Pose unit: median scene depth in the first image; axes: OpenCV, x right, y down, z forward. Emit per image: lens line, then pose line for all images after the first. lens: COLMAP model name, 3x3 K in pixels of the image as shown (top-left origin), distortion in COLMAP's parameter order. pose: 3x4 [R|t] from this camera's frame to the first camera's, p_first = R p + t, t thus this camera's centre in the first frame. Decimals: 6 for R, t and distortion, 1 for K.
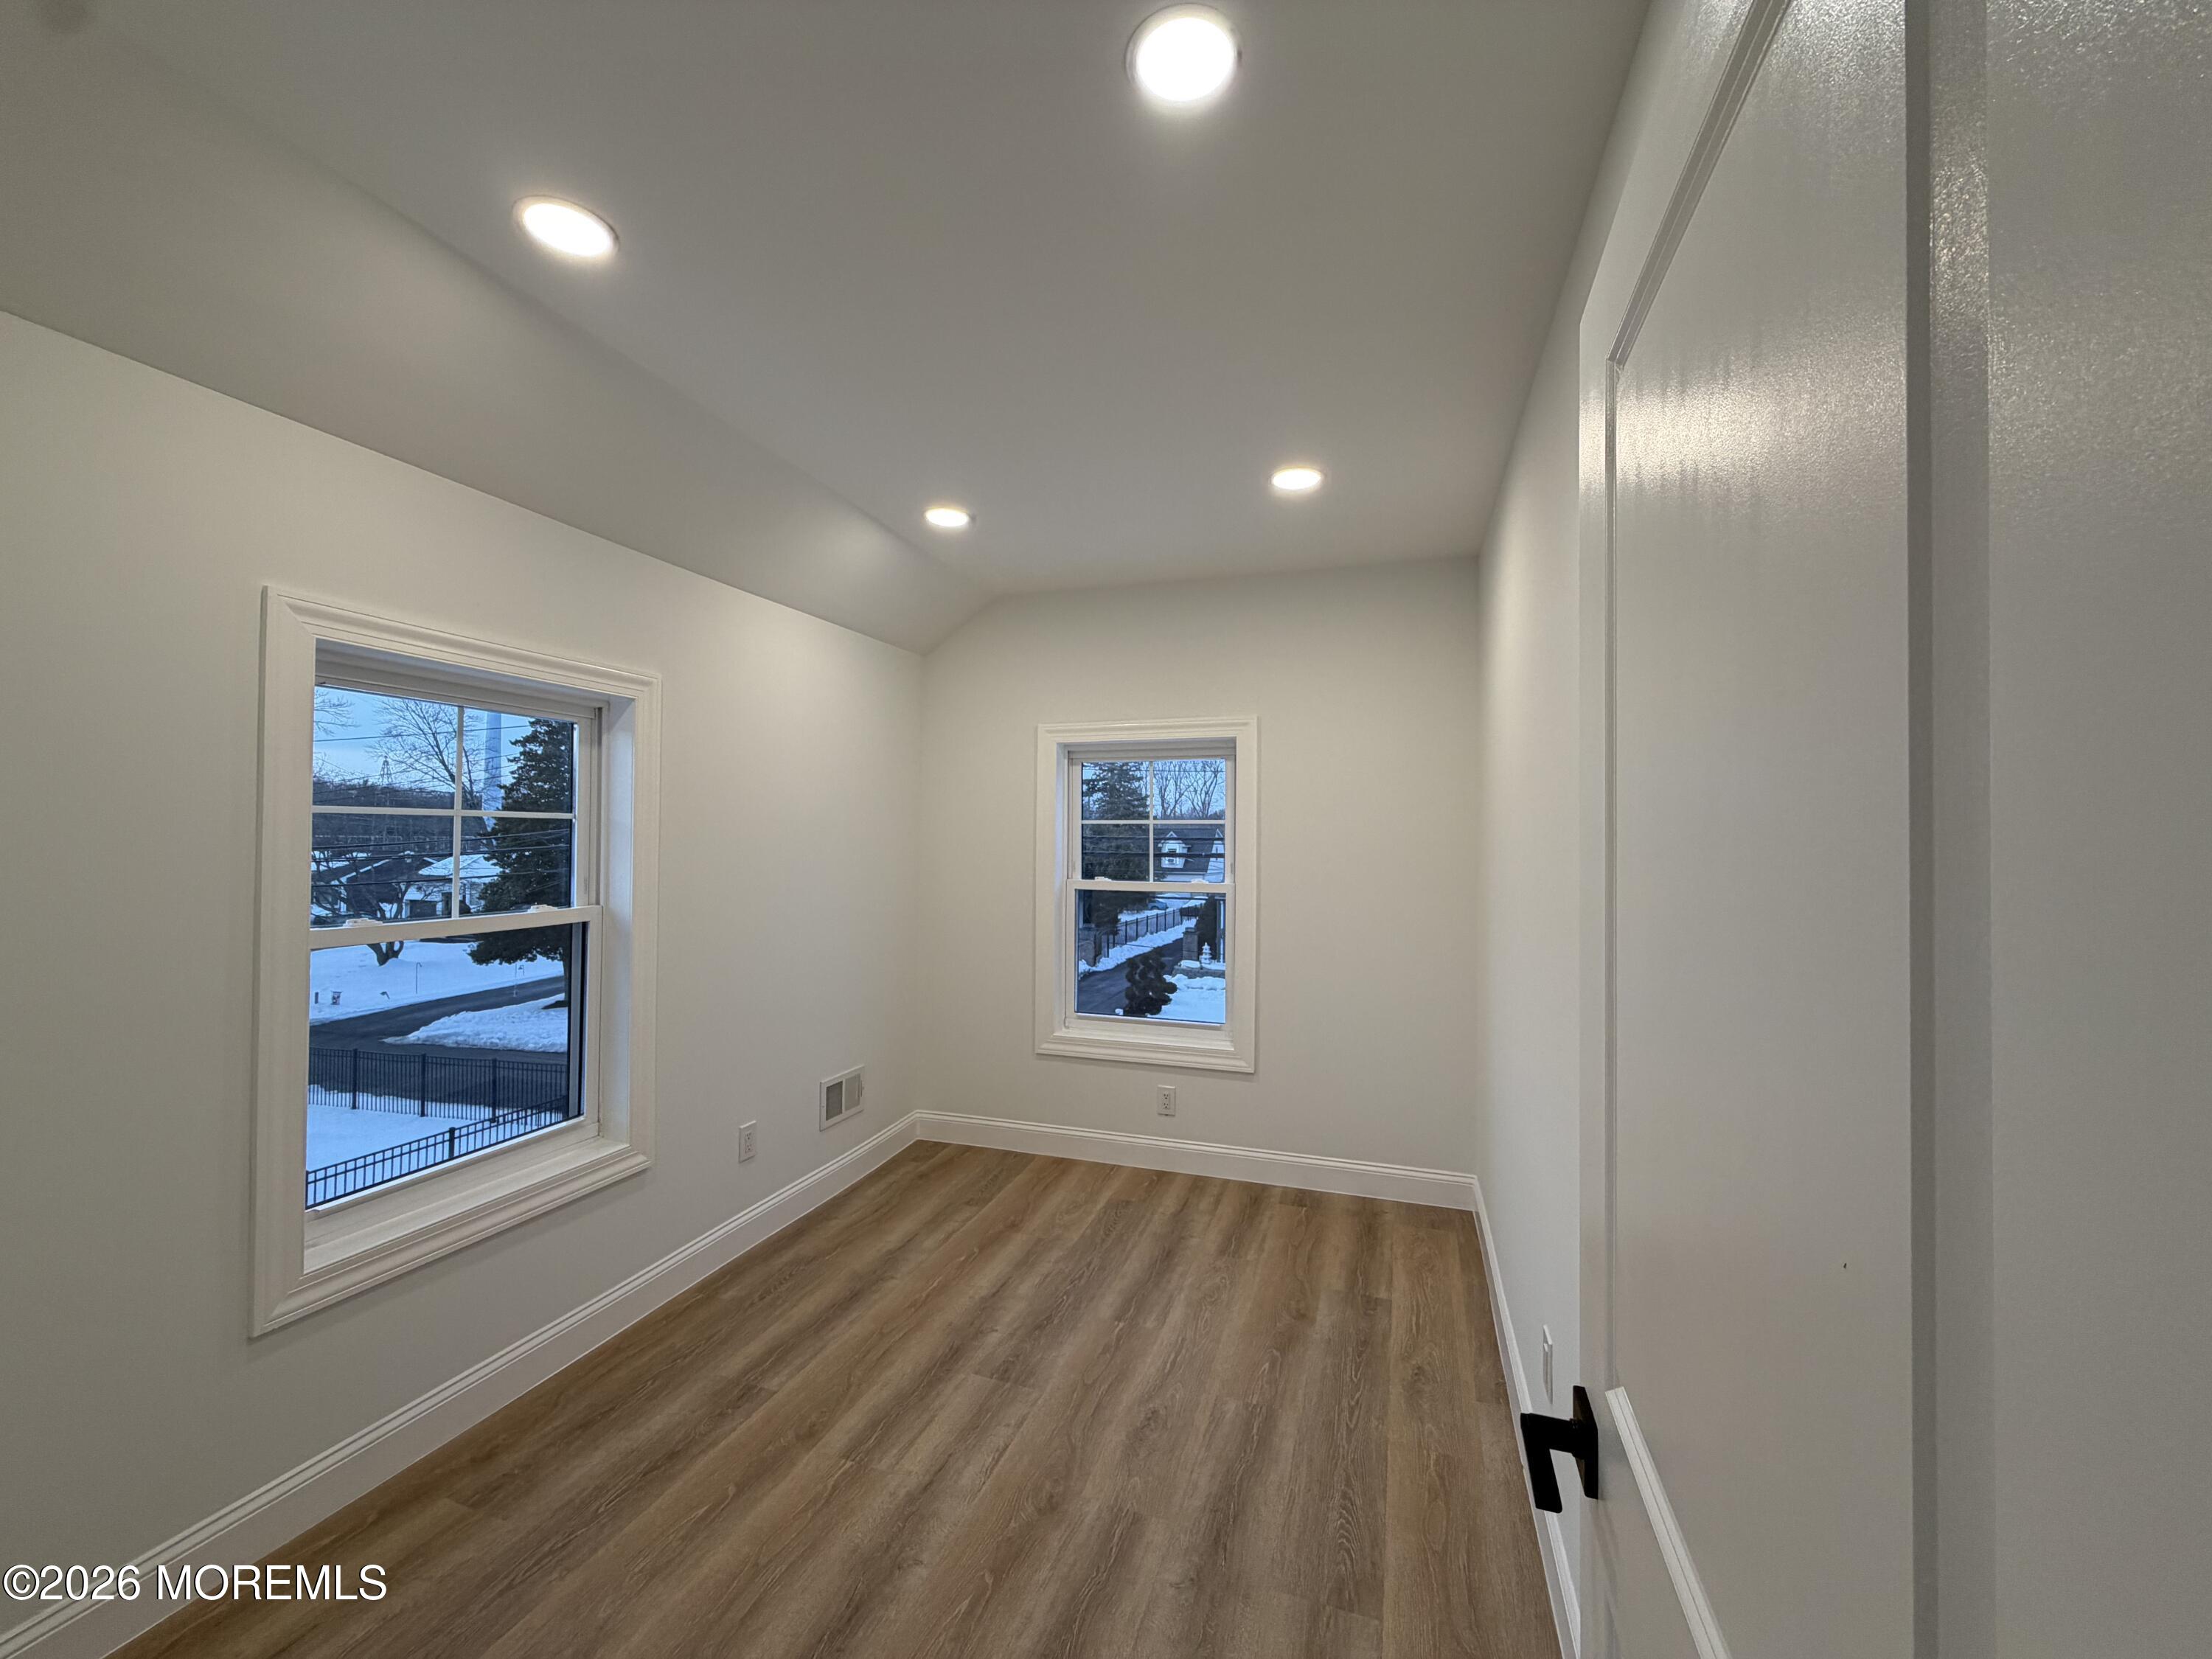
lens RADIAL K [[879.9, 0, 1099.6], [0, 879.9, 822.8], [0, 0, 1]] dist [0.000357, 0.000501]
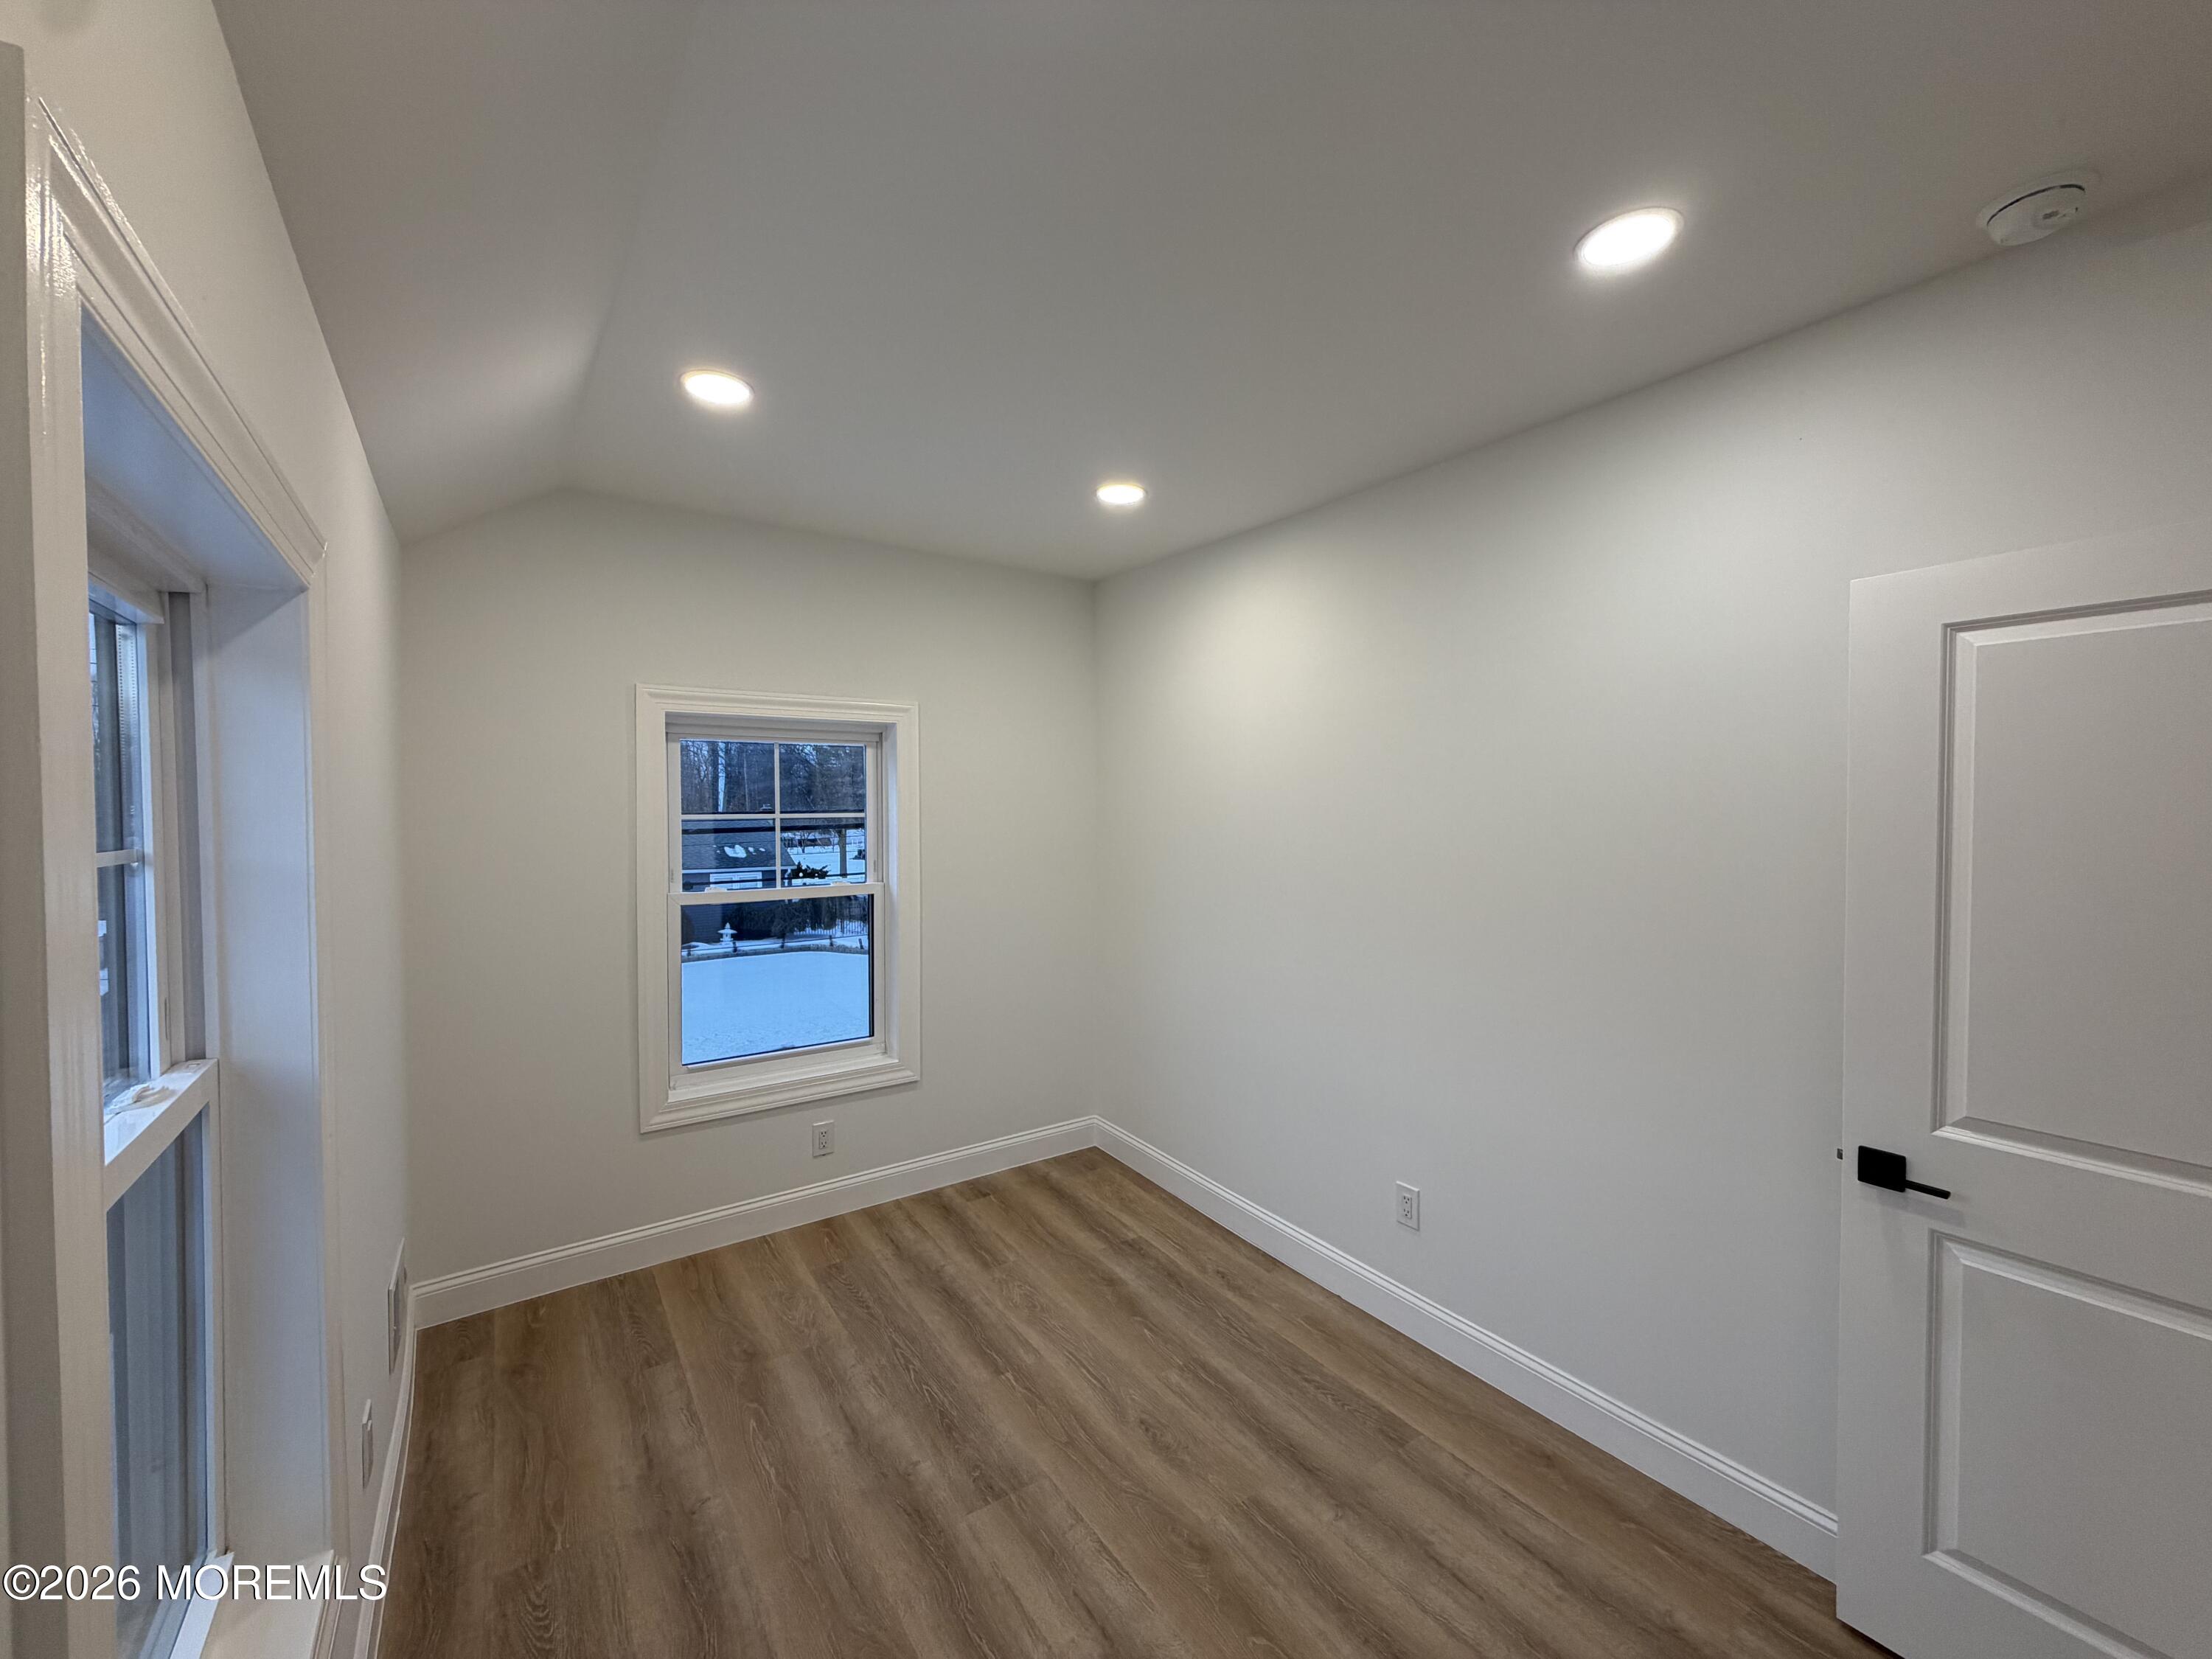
lens RADIAL K [[879.9, 0, 1096.6], [0, 879.9, 822.7], [0, 0, 1]] dist [0.000357, 0.000501]
pose [[0.594044, -0.022869, 0.804107, -0.558211], [-0.009059, 0.999342, 0.035113, -0.034476], [-0.804382, -0.028143, 0.593446, 0.342809]]
